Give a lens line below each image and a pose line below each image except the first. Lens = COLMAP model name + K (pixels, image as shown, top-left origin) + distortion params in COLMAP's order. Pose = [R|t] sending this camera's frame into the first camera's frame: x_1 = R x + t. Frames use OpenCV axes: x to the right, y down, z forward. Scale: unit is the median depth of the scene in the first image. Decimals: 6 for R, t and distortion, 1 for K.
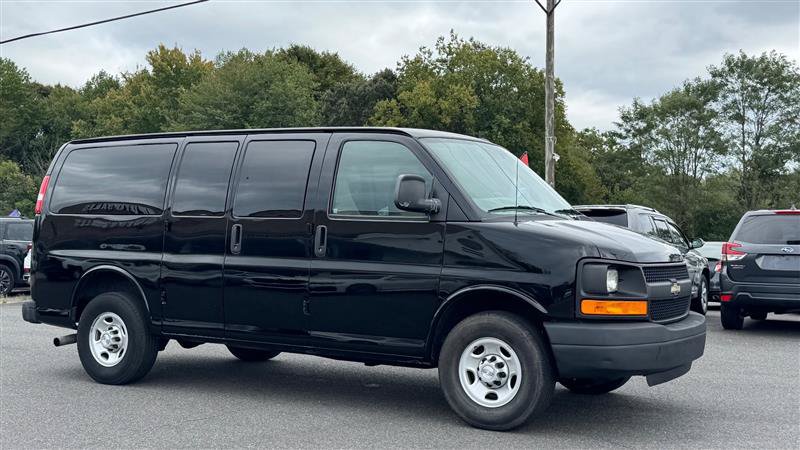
lens RADIAL K [[951.3, 0, 400.0], [0, 951.3, 225.0], [0, 0, 1]] dist [0.156048, -0.035015]
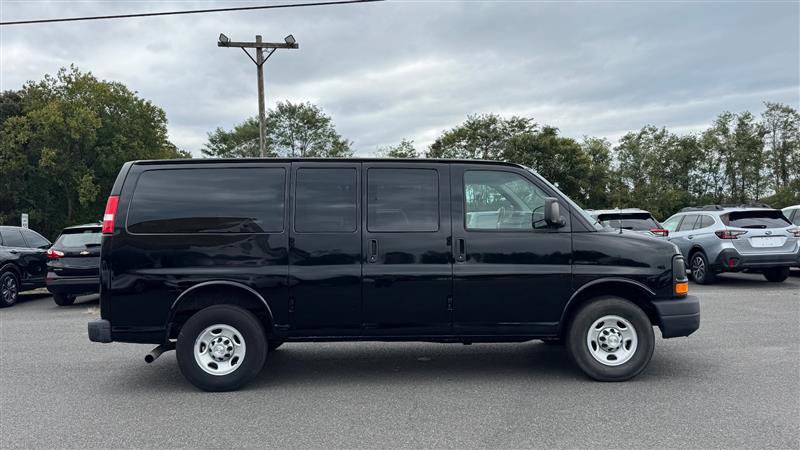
lens RADIAL K [[664.5, 0, 400.0], [0, 664.5, 225.0], [0, 0, 1]] dist [0.029845, -0.000863]
pose [[0.841757, -0.029141, 0.539070, -0.321716], [0.020891, 0.999552, 0.021414, -0.019125], [-0.539453, -0.006764, 0.841989, 0.165548]]
